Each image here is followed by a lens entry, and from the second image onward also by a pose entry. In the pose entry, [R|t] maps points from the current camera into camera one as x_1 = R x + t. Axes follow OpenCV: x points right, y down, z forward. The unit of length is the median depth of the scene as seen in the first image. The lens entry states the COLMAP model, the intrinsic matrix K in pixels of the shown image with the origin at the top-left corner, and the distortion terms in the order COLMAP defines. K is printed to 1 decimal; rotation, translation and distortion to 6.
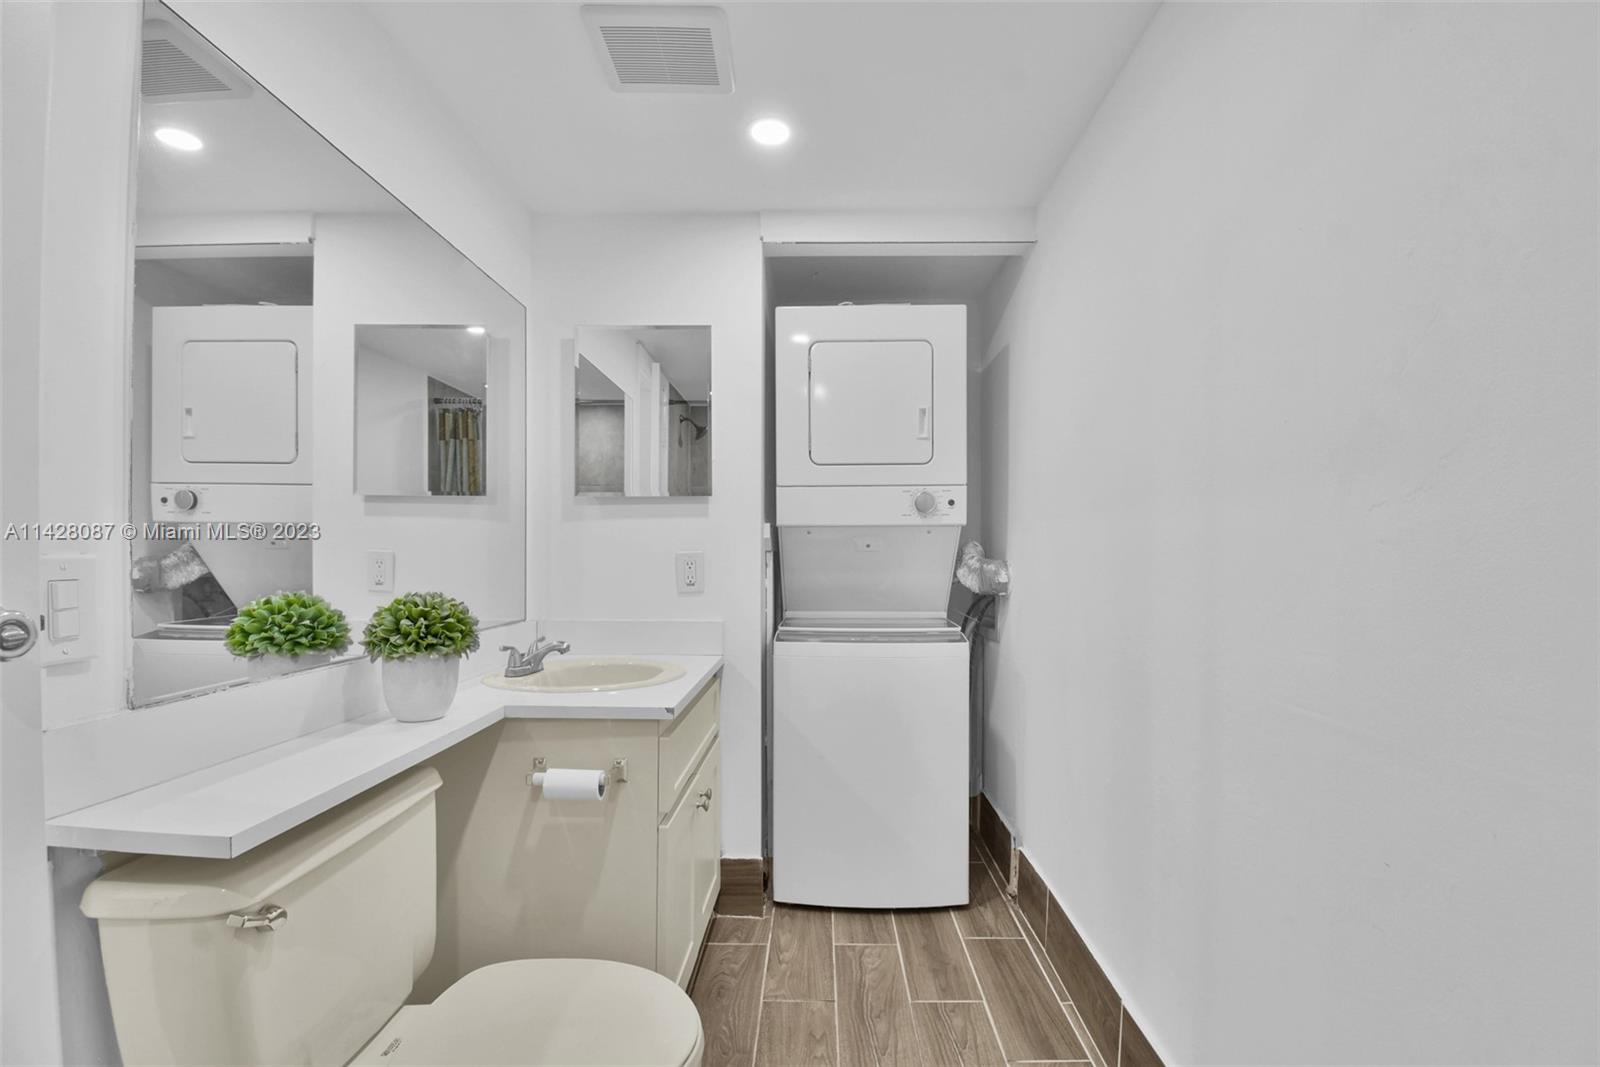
lens RADIAL K [[725.2, 0, 788.0], [0, 725.2, 529.2], [0, 0, 1]] dist [-0.013467, -0.001126]
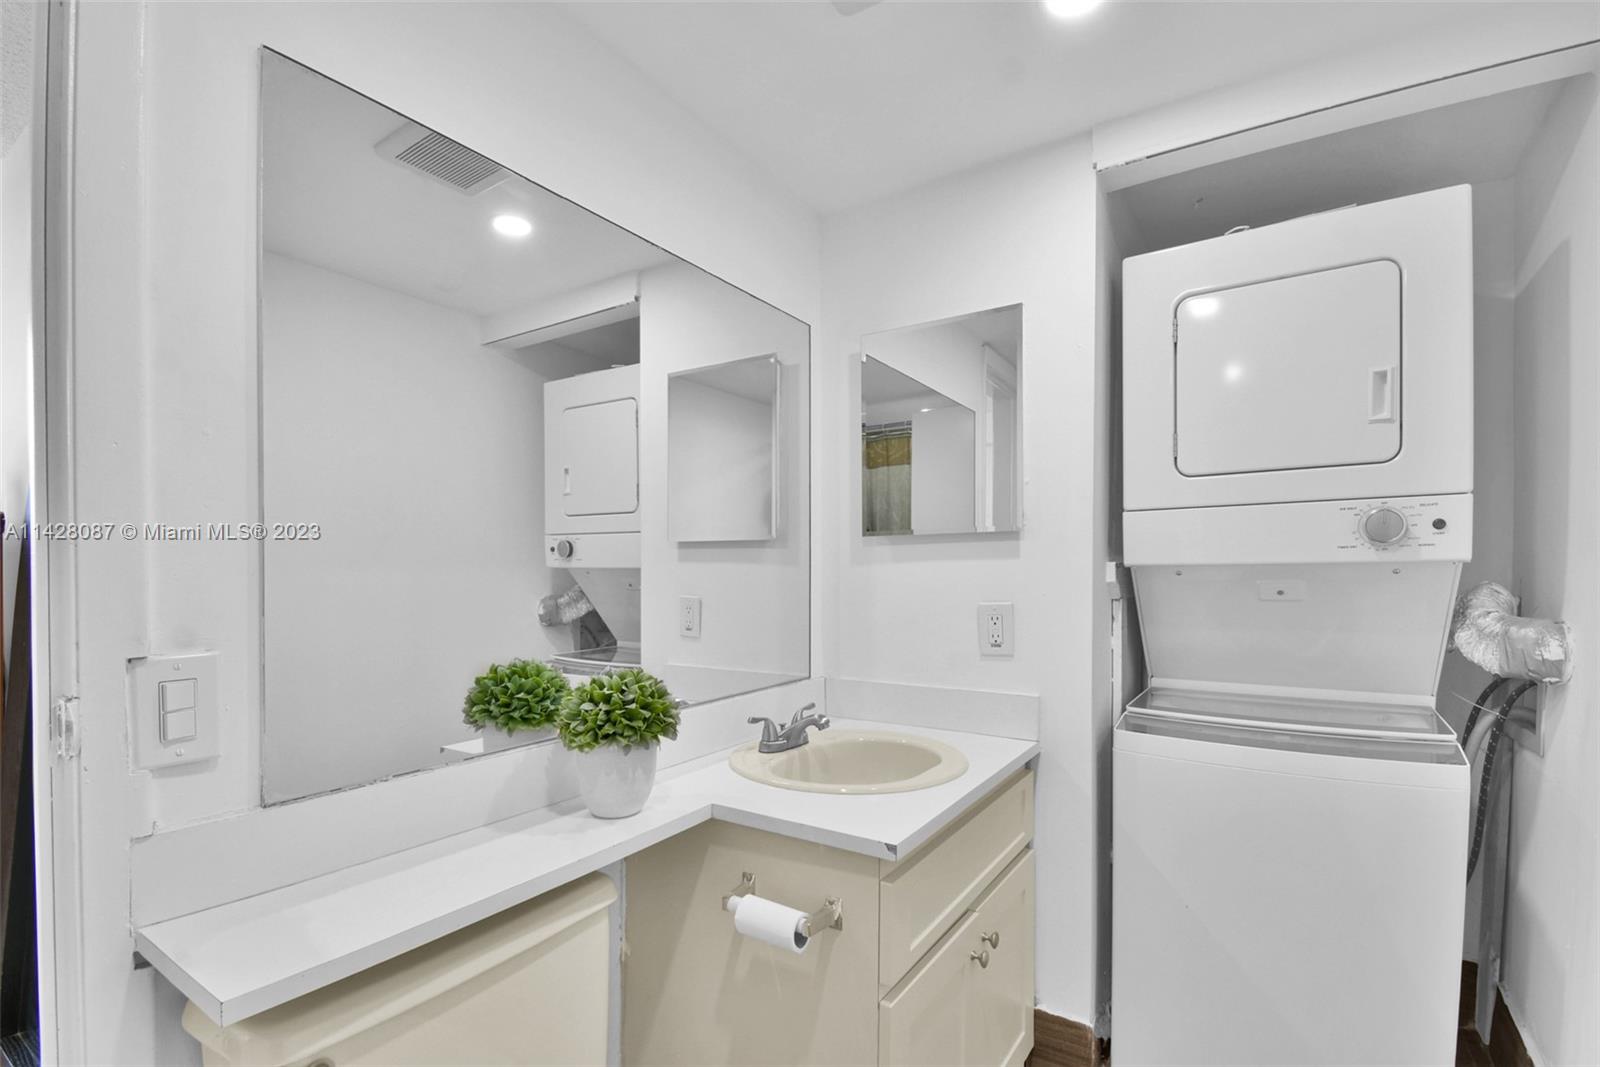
lens RADIAL K [[709.4, 0, 800.5], [0, 709.4, 571.4], [0, 0, 1]] dist [0.000456, -0.018266]
pose [[0.847147, -0.005944, -0.531325, 0.089952], [0.028777, 0.998983, 0.034707, -0.034393], [0.530578, -0.044692, 0.846457, 0.242829]]
